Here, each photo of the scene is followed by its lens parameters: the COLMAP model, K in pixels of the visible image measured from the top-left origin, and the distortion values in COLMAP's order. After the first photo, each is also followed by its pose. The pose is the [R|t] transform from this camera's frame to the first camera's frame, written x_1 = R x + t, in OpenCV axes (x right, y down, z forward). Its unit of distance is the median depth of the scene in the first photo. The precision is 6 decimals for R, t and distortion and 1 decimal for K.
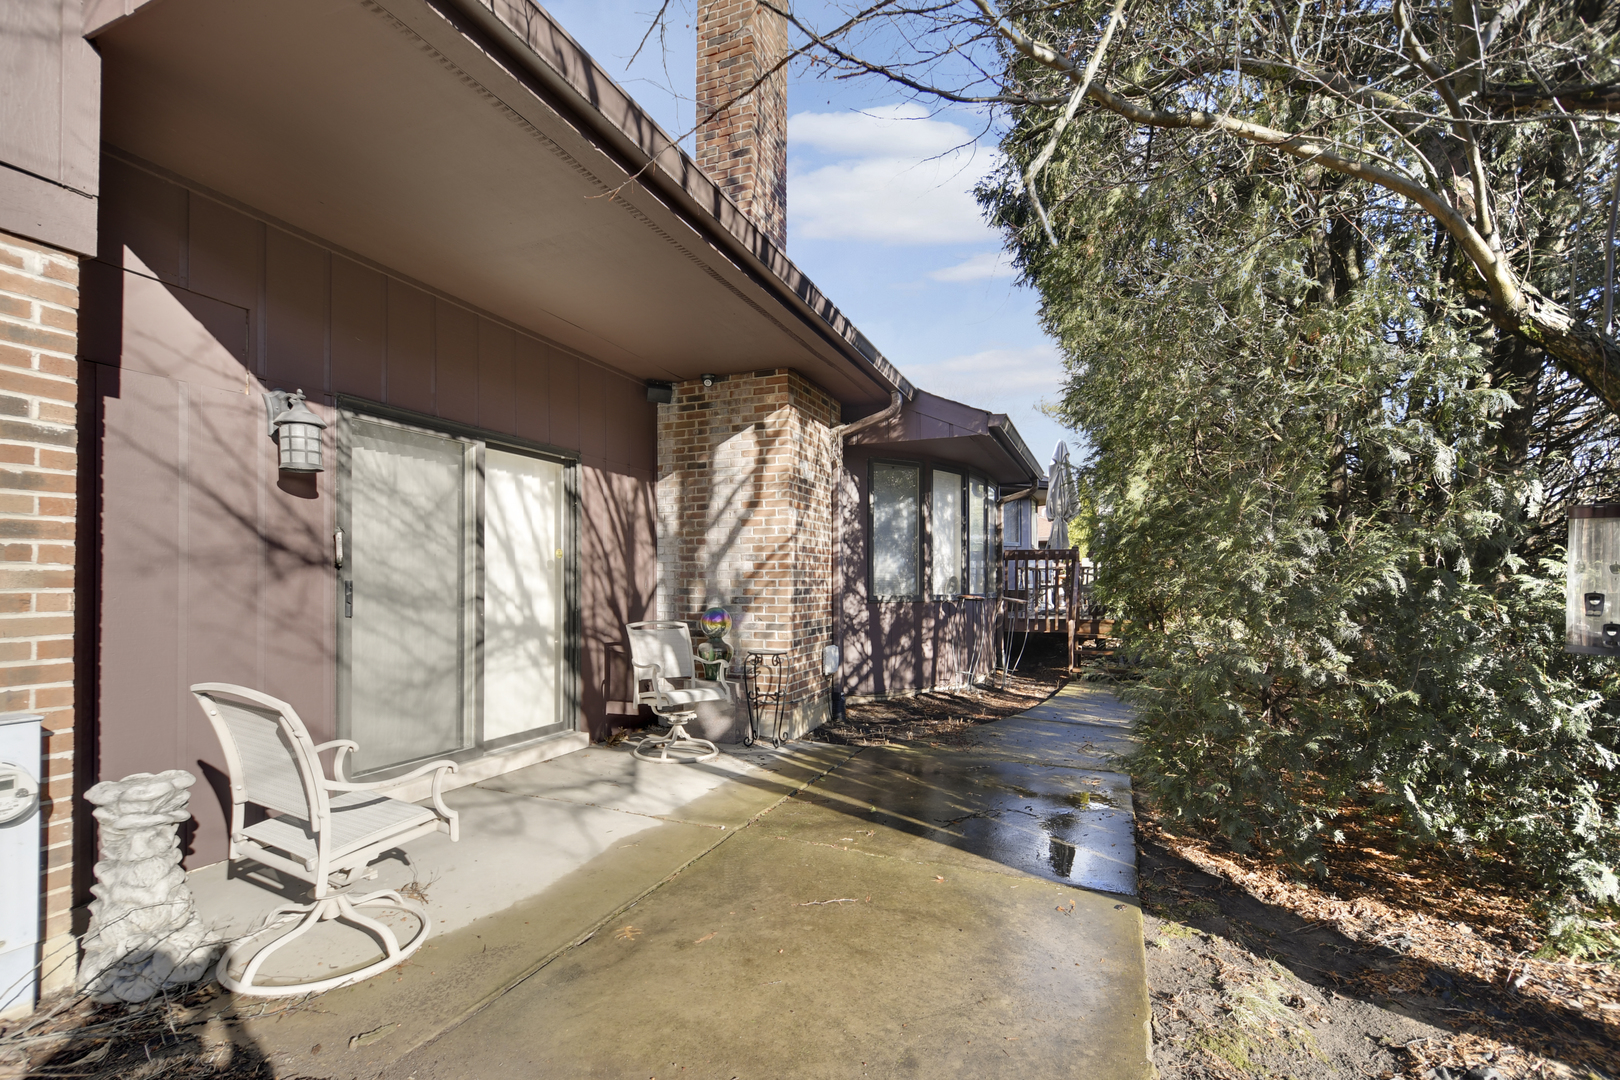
lens RADIAL K [[725.2, 0, 803.8], [0, 725.2, 591.2], [0, 0, 1]] dist [0.001326, -0.000148]
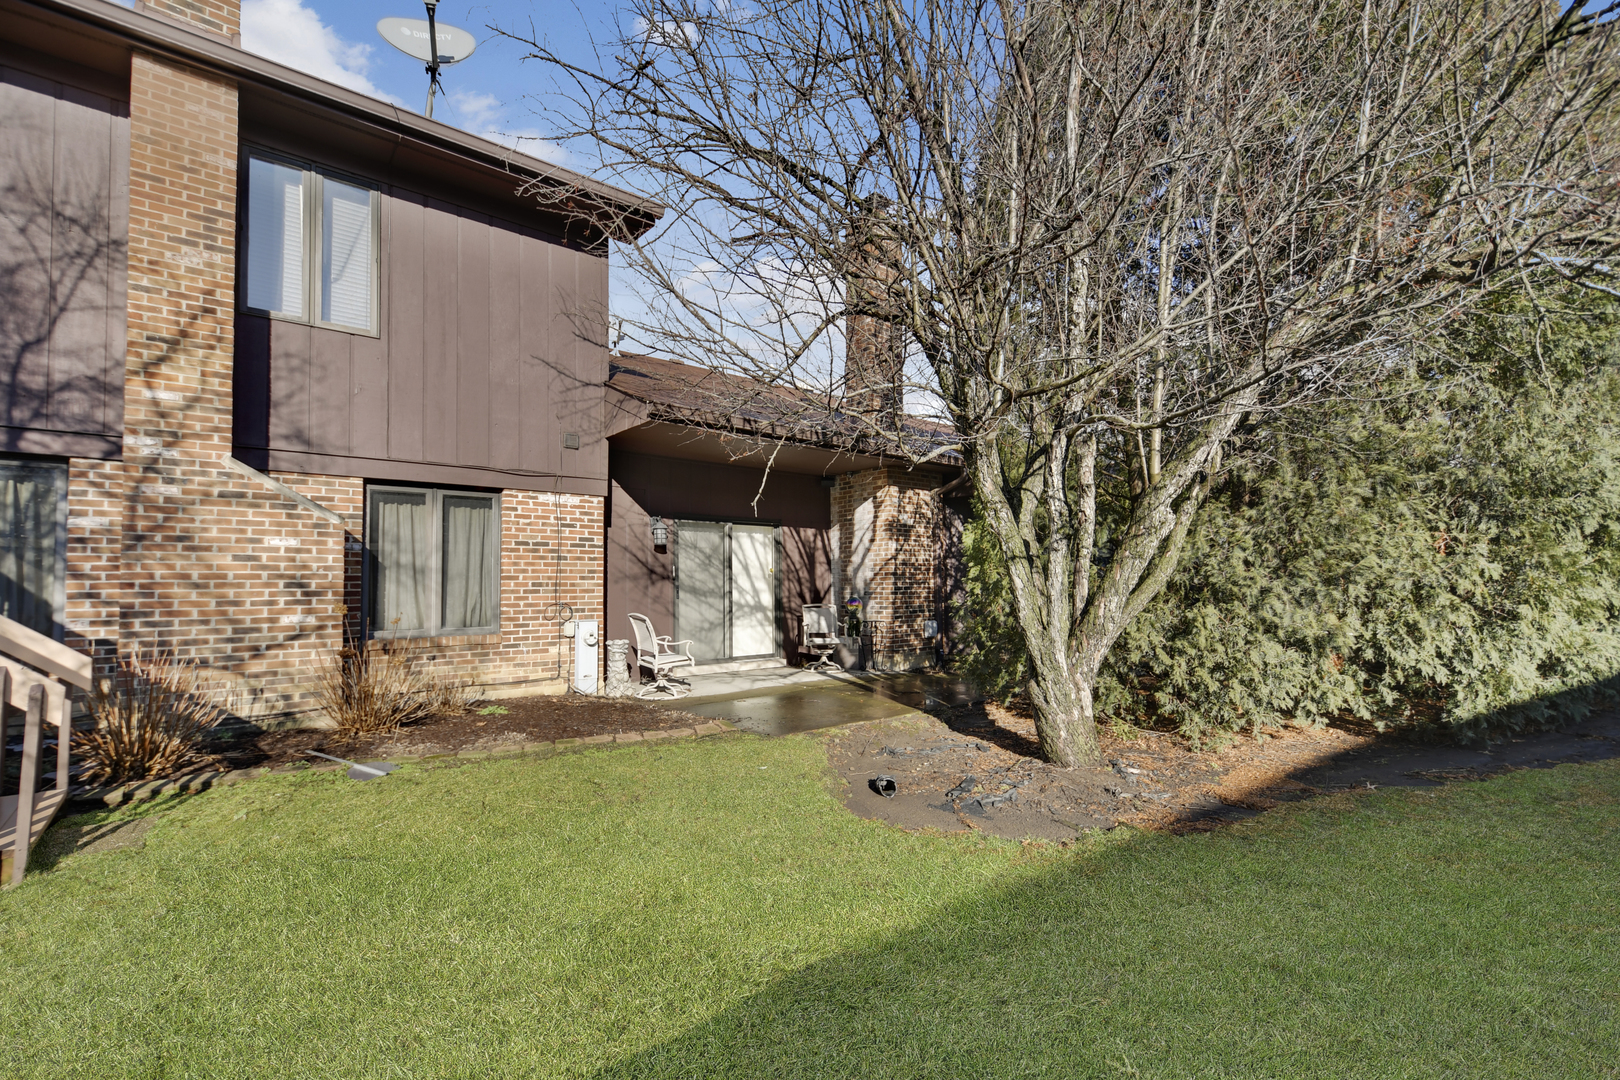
lens RADIAL K [[725.2, 0, 803.8], [0, 725.2, 591.2], [0, 0, 1]] dist [0.001326, -0.000148]
pose [[0.889924, -0.008186, -0.456035, 0.658659], [0.005723, 0.999961, -0.006782, 0.019911], [0.456072, 0.003426, 0.889936, -0.756016]]
